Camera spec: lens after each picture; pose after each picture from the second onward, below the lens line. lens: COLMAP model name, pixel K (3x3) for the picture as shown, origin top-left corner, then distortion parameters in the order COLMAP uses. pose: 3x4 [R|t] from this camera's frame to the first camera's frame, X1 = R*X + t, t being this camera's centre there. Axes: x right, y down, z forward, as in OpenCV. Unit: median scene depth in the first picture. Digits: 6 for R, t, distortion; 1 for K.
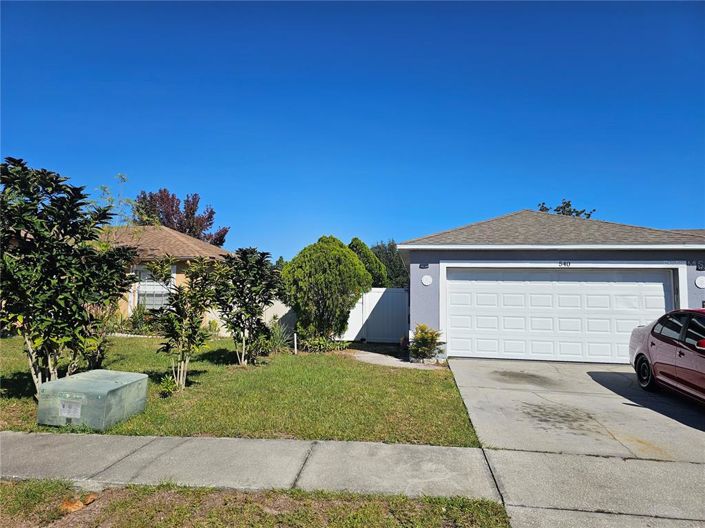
lens RADIAL K [[470.5, 0, 336.7], [0, 470.5, 263.2], [0, 0, 1]] dist [0.032812, -0.025229]
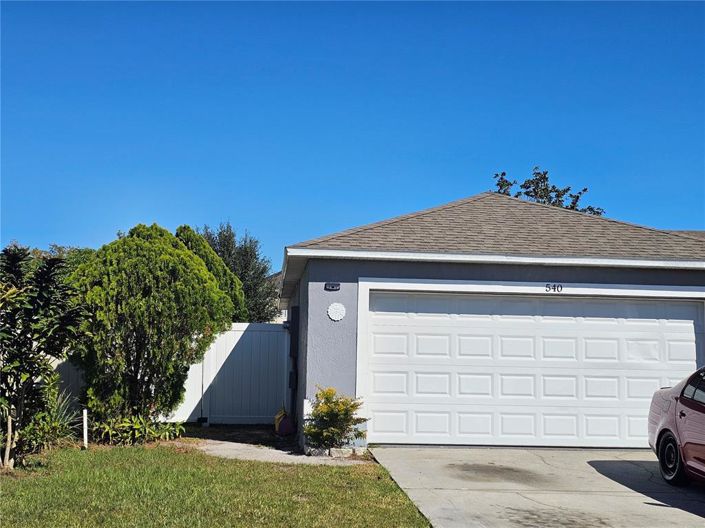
lens RADIAL K [[941.3, 0, 349.6], [0, 941.3, 250.7], [0, 0, 1]] dist [0.102476, 0.000000]
pose [[0.965174, 0.027778, 0.260131, -0.095967], [-0.022640, 0.999485, -0.022727, -0.012428], [-0.260628, 0.016046, 0.965306, -0.119974]]
